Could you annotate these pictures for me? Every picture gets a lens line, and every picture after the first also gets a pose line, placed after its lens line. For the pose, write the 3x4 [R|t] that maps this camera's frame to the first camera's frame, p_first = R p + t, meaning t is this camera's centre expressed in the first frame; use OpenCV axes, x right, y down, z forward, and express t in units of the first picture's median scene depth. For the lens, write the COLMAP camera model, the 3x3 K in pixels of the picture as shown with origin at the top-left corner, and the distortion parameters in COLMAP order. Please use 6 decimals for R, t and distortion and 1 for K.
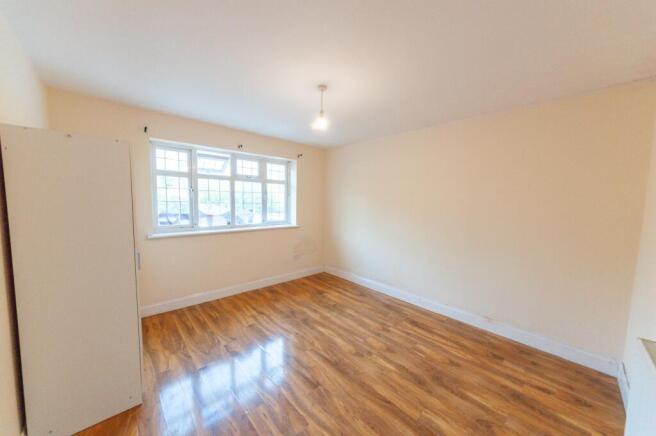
lens RADIAL K [[234.8, 0, 326.5], [0, 234.8, 219.2], [0, 0, 1]] dist [0.002485, -0.000338]
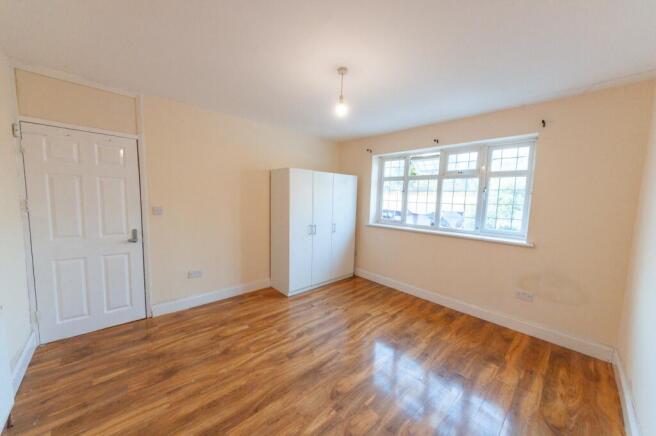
lens RADIAL K [[234.8, 0, 326.4], [0, 234.8, 218.5], [0, 0, 1]] dist [0.002485, -0.000338]
pose [[0.007160, 0.075823, -0.997096, 0.572293], [-0.104305, 0.991739, 0.074667, -0.034992], [0.994520, 0.103468, 0.015010, 0.597910]]
